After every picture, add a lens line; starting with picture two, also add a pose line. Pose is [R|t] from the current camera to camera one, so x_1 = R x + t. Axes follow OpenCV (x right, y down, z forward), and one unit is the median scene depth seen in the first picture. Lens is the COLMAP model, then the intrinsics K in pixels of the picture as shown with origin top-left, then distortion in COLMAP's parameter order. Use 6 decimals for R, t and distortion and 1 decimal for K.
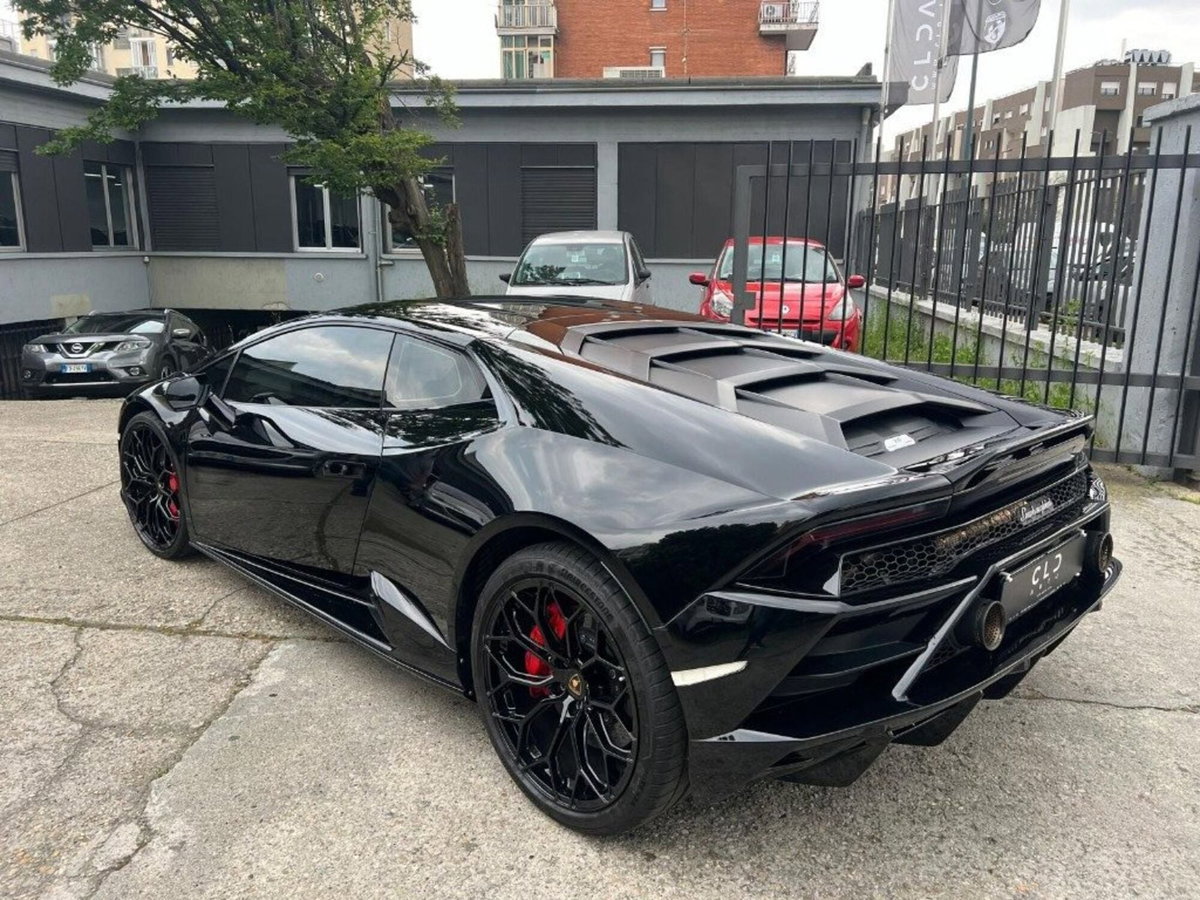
lens RADIAL K [[901.0, 0, 602.9], [0, 901.0, 443.8], [0, 0, 1]] dist [0.042623, -0.041041]
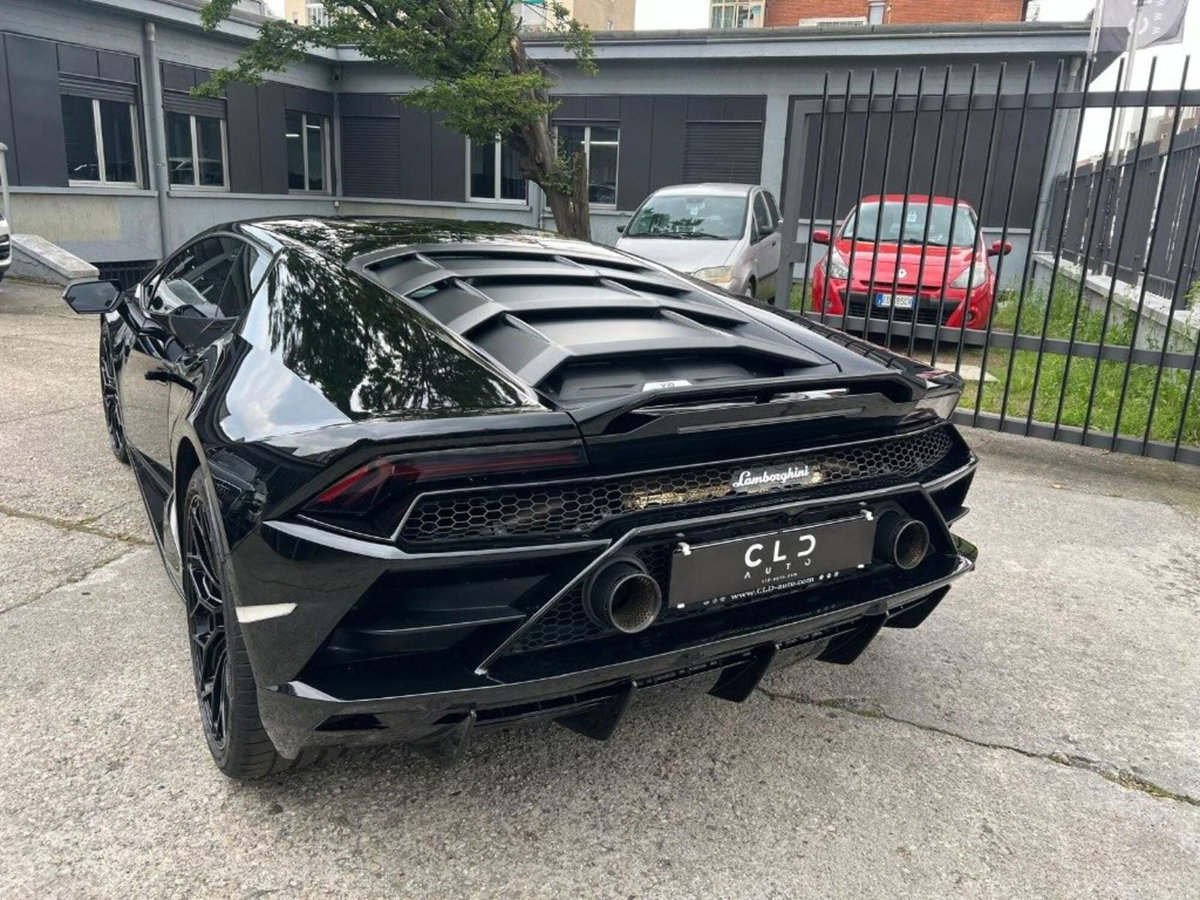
lens RADIAL K [[900.2, 0, 597.6], [0, 900.2, 433.8], [0, 0, 1]] dist [0.052295, -0.053904]
pose [[0.971423, 0.090538, -0.219407, 0.379095], [-0.084568, 0.995750, 0.036469, 0.013965], [0.221776, -0.016872, 0.974952, 0.134650]]
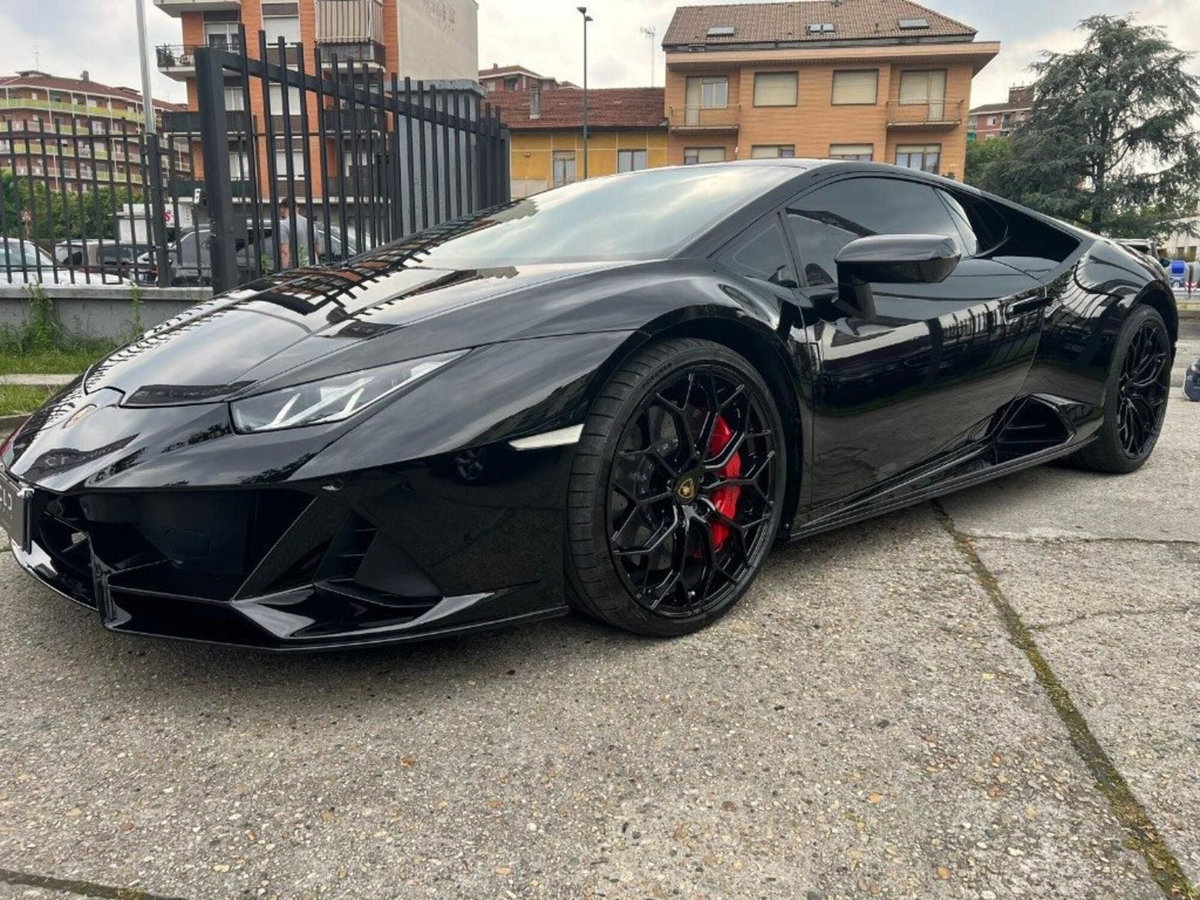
lens RADIAL K [[906.0, 0, 617.1], [0, 906.0, 447.2], [0, 0, 1]] dist [0.051553, -0.057700]
pose [[0.044304, -0.191959, 0.980402, -1.322776], [0.208009, 0.961630, 0.178883, -0.100136], [-0.977123, 0.196007, 0.082533, 1.346608]]
